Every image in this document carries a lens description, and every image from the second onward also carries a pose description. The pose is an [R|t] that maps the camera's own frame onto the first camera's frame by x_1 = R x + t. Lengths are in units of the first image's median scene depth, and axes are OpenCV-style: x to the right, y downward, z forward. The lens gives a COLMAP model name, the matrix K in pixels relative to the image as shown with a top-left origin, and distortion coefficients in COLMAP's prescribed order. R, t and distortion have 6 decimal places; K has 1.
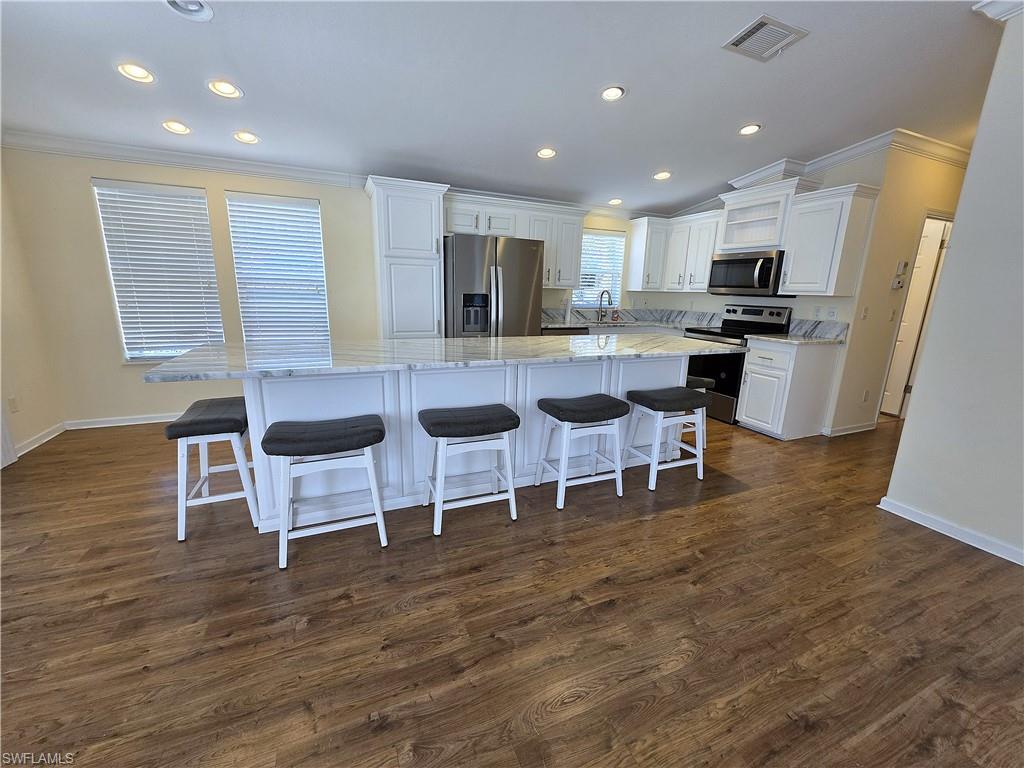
lens RADIAL K [[413.6, 0, 517.0], [0, 413.6, 383.0], [0, 0, 1]] dist [0.002190, 0.000318]
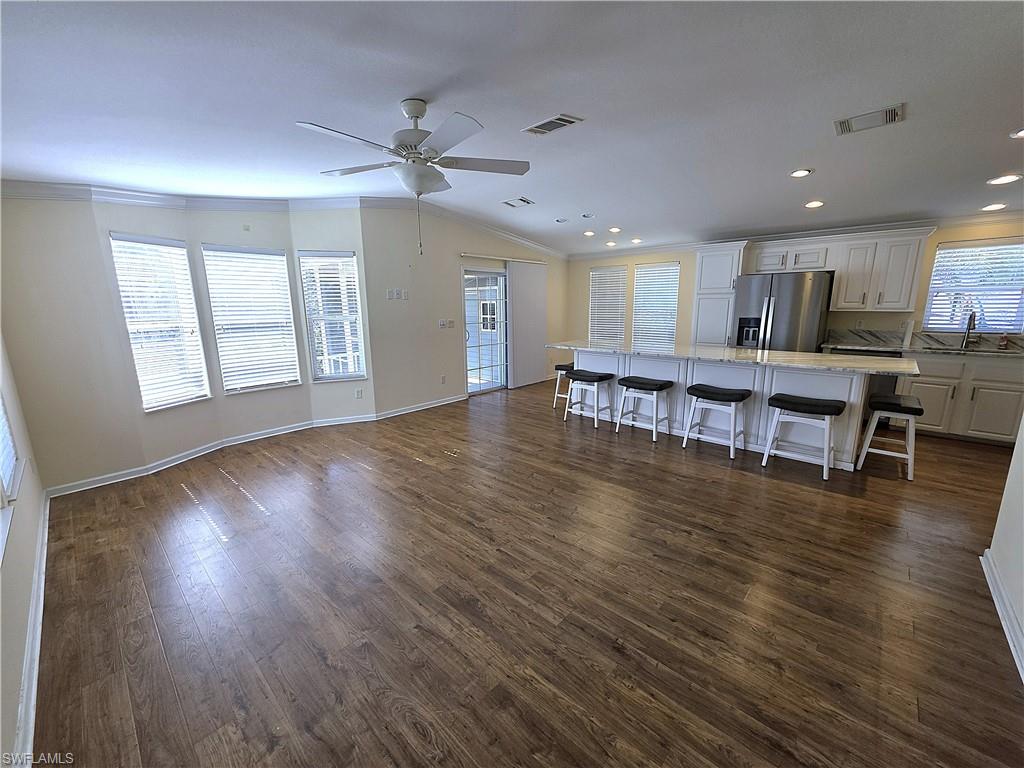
lens RADIAL K [[409.1, 0, 514.3], [0, 409.1, 384.8], [0, 0, 1]] dist [0.002096, 0.000307]
pose [[0.401870, 0.149728, -0.903373, 0.825023], [-0.181824, 0.979945, 0.081534, 0.029431], [0.897463, 0.131488, 0.421035, -0.222319]]
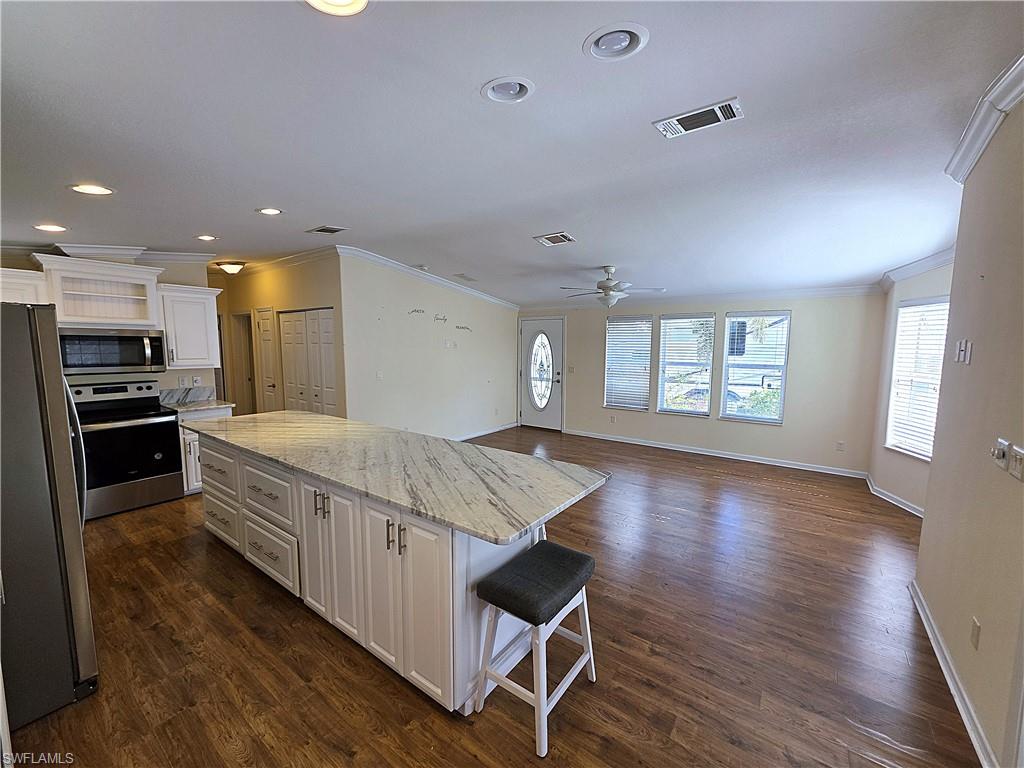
lens RADIAL K [[409.1, 0, 514.3], [0, 409.1, 384.8], [0, 0, 1]] dist [0.002096, 0.000307]
pose [[-0.499340, -0.117744, 0.858368, -0.779011], [0.173837, 0.956961, 0.232394, -0.277821], [-0.848787, 0.265260, -0.457381, 0.756005]]
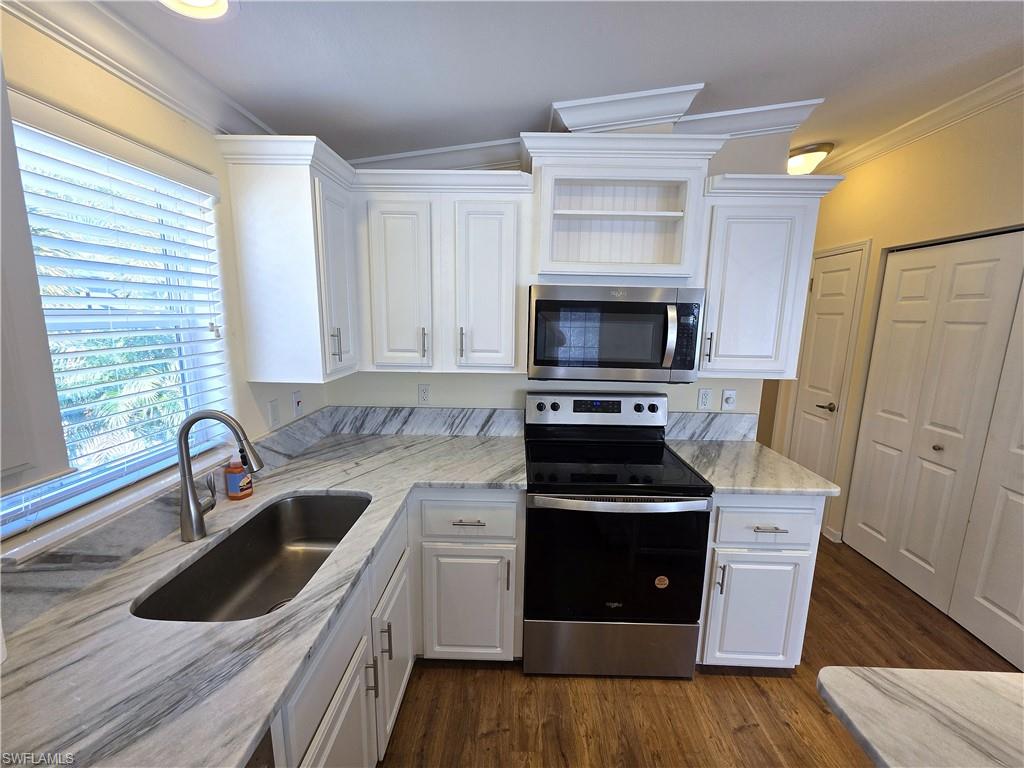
lens RADIAL K [[409.1, 0, 514.3], [0, 409.1, 384.8], [0, 0, 1]] dist [0.002096, 0.000307]
pose [[0.415608, -0.176414, 0.892271, 0.116403], [0.196530, 0.975253, 0.101280, -0.307904], [-0.888057, 0.133265, 0.439994, 1.013251]]
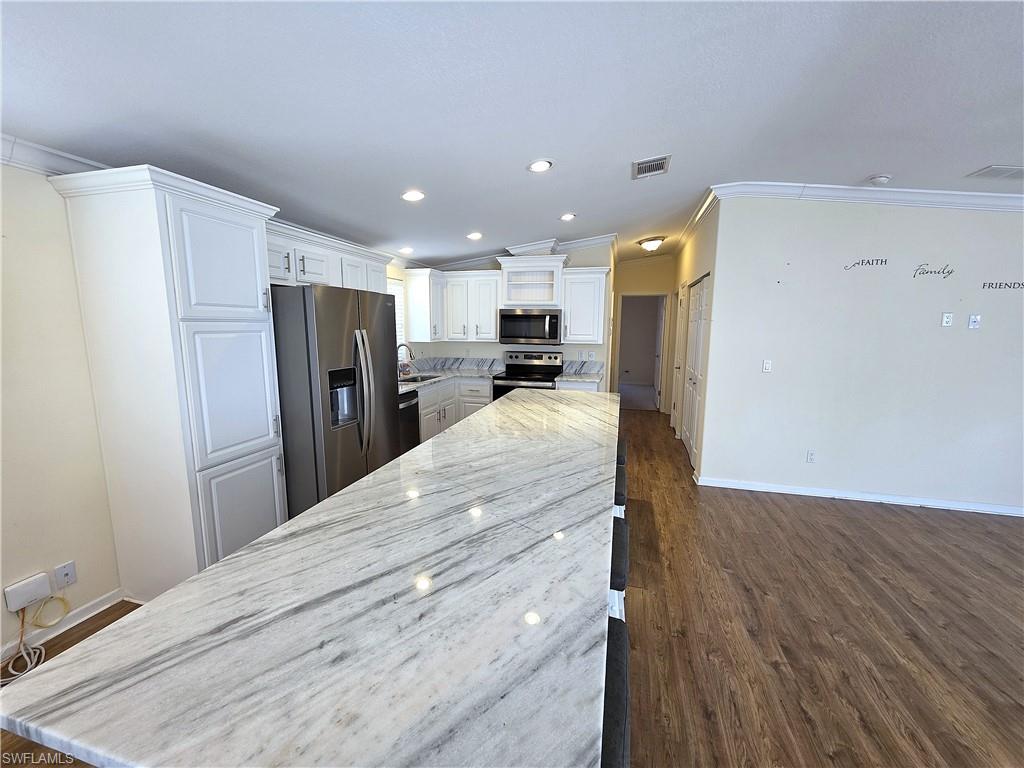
lens RADIAL K [[409.1, 0, 514.3], [0, 409.1, 384.8], [0, 0, 1]] dist [0.002096, 0.000307]
pose [[0.626708, -0.135801, 0.767330, -0.449717], [0.183510, 0.982724, 0.024041, -0.152346], [-0.757338, 0.125746, 0.640802, 0.340101]]
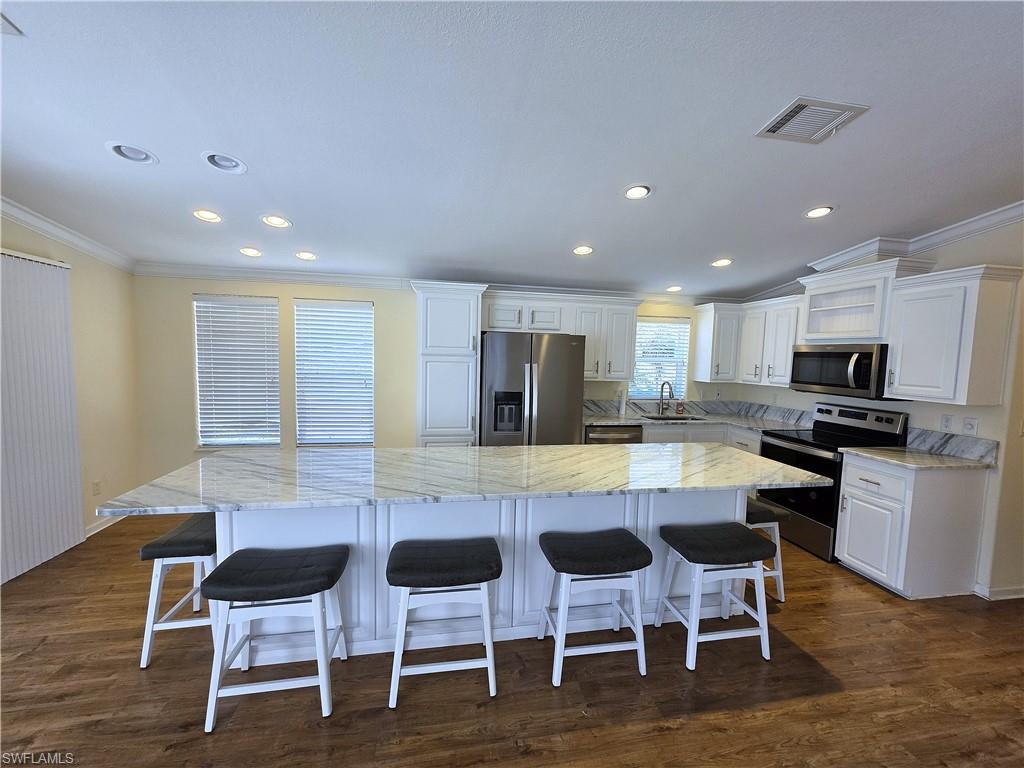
lens RADIAL K [[409.1, 0, 514.3], [0, 409.1, 384.8], [0, 0, 1]] dist [0.002096, 0.000307]
pose [[0.974184, 0.014123, -0.225311, 0.124179], [-0.049250, 0.987298, -0.151055, -0.088569], [0.220316, 0.158252, 0.962506, 0.092639]]
